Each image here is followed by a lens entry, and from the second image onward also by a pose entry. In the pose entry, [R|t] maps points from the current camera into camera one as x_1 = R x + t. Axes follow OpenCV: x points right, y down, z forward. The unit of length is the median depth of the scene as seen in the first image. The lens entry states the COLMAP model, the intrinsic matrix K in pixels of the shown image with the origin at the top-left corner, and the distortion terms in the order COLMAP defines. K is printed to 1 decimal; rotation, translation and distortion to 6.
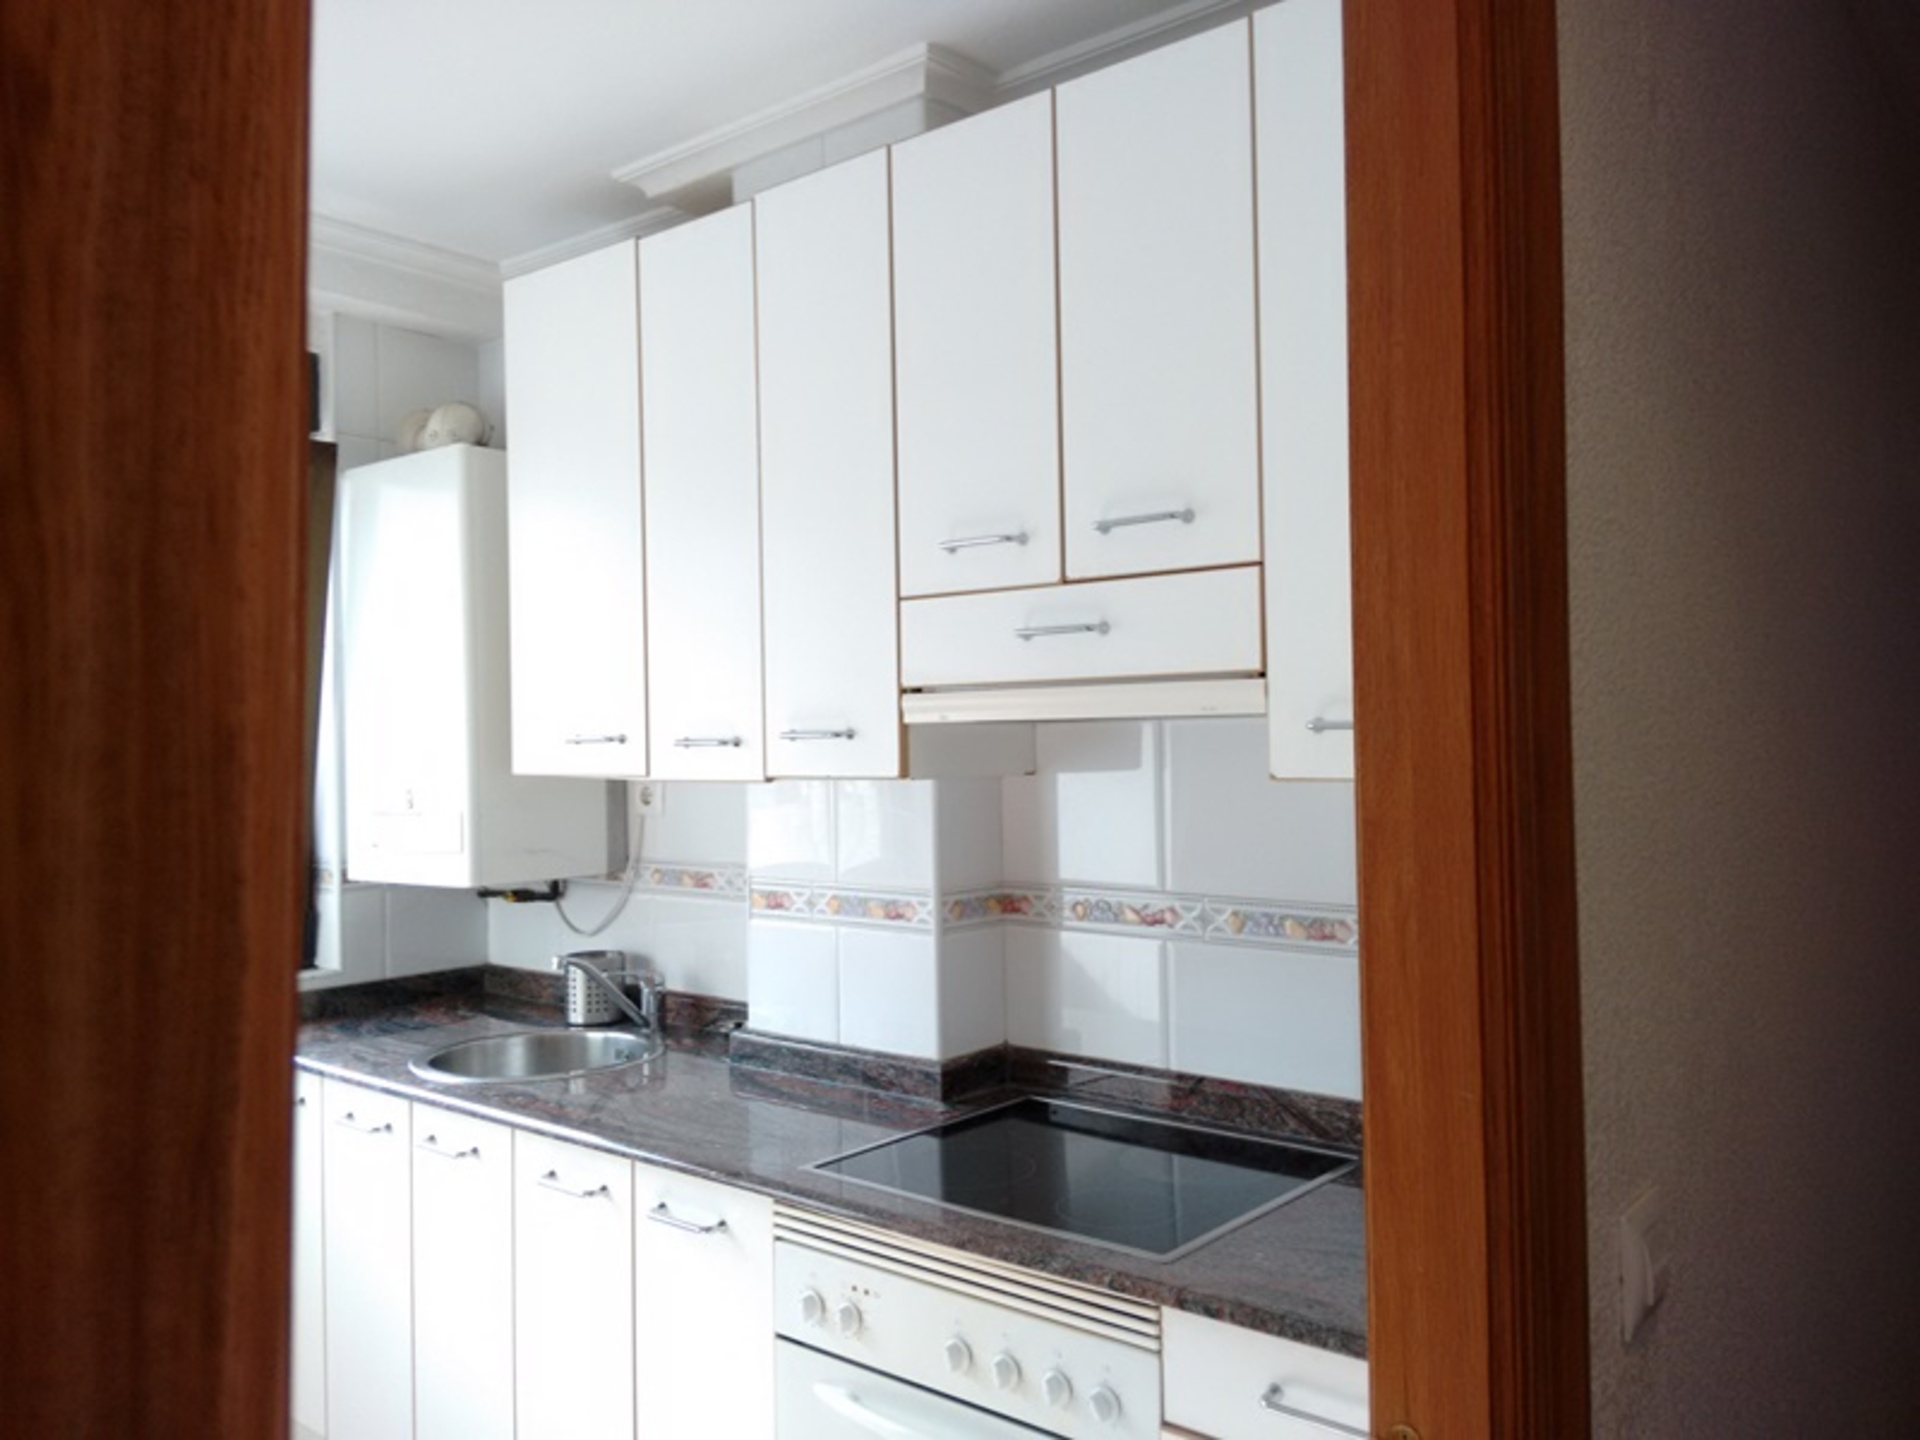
lens RADIAL K [[1489.8, 0, 965.3], [0, 1489.8, 680.0], [0, 0, 1]] dist [0.006021, 0.000866]
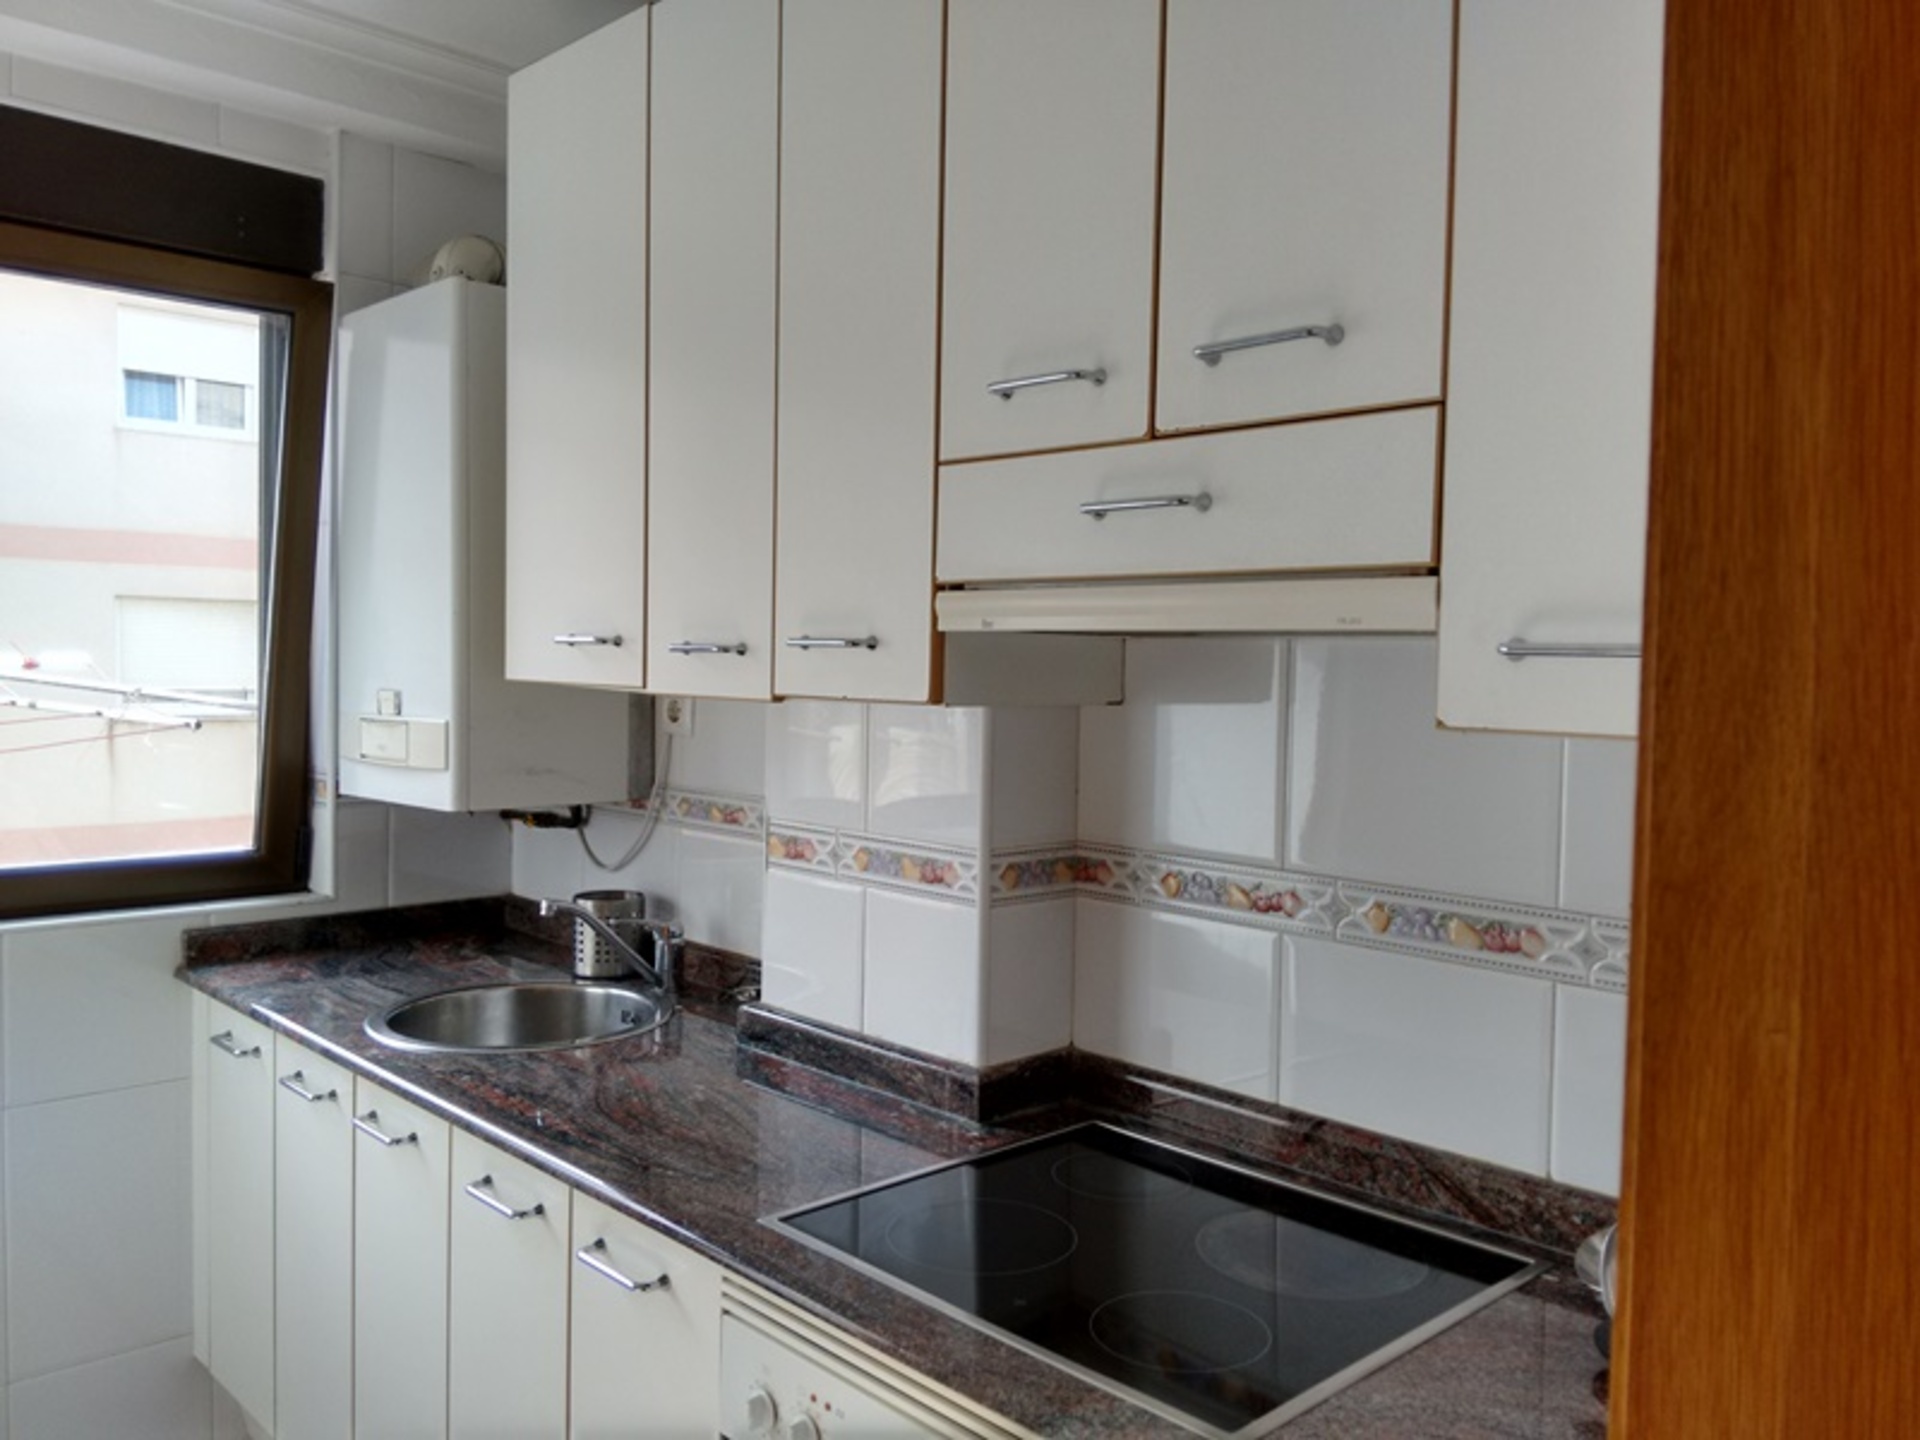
lens RADIAL K [[1486.5, 0, 960.0], [0, 1486.5, 720.0], [0, 0, 1]] dist [0.064020, -0.157612]
pose [[0.992859, 0.039176, -0.112678, 0.052674], [-0.029853, 0.996080, 0.083269, 0.010463], [0.115499, -0.079310, 0.990136, 0.242771]]
